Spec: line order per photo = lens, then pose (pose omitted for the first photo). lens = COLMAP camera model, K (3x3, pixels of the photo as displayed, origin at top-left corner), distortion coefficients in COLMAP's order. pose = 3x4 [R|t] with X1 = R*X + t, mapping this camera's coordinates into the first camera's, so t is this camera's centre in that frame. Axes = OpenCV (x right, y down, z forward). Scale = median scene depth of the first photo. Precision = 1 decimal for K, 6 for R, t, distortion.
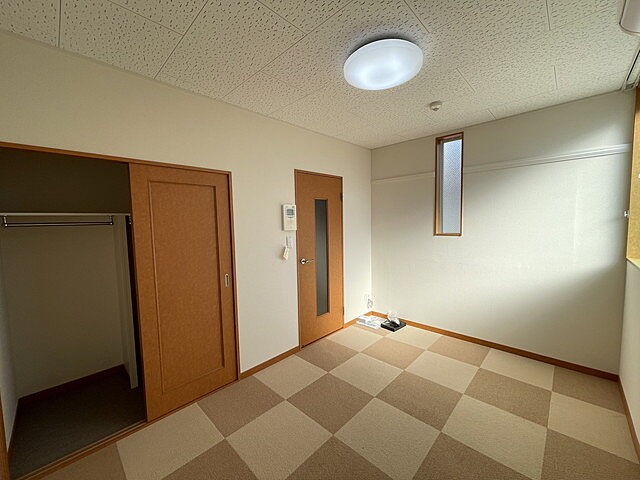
lens RADIAL K [[259.8, 0, 320.0], [0, 259.8, 240.0], [0, 0, 1]] dist [0.000005, 0.000160]
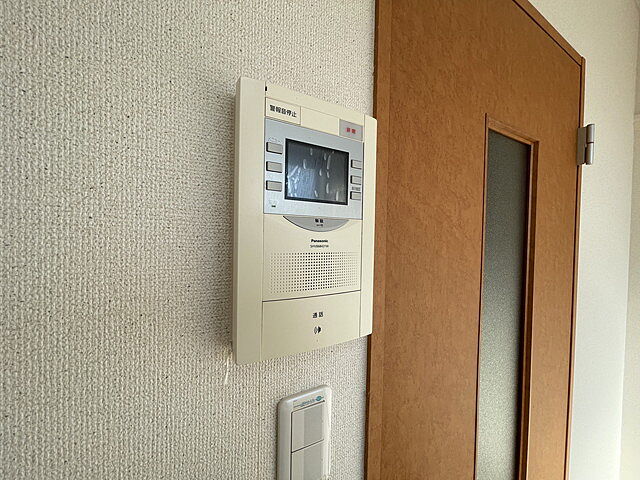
lens RADIAL K [[259.8, 0, 320.0], [0, 259.8, 240.0], [0, 0, 1]] dist [0.000005, 0.000160]
pose [[0.963429, 0.047443, -0.263732, -0.081291], [-0.062043, 0.996952, -0.047303, -0.071407], [0.260684, 0.061936, 0.963436, 0.857999]]
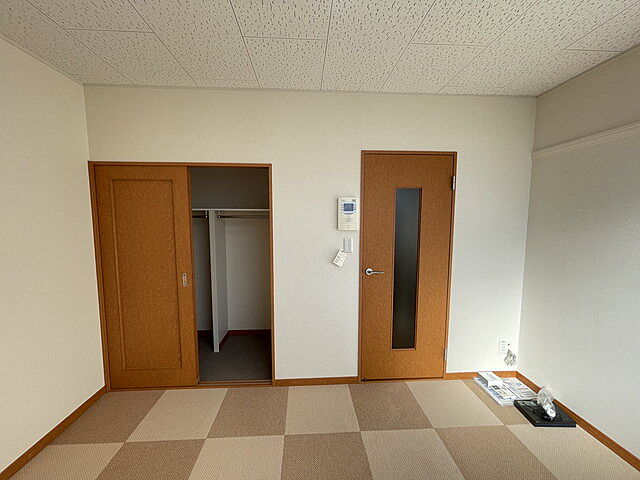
lens RADIAL K [[259.4, 0, 318.4], [0, 259.4, 241.8], [0, 0, 1]] dist [-0.001593, -0.000176]
pose [[0.734292, 0.082491, -0.673804, 0.337444], [-0.066980, 0.996550, 0.049010, -0.033068], [0.675522, 0.009143, 0.737283, 0.343553]]
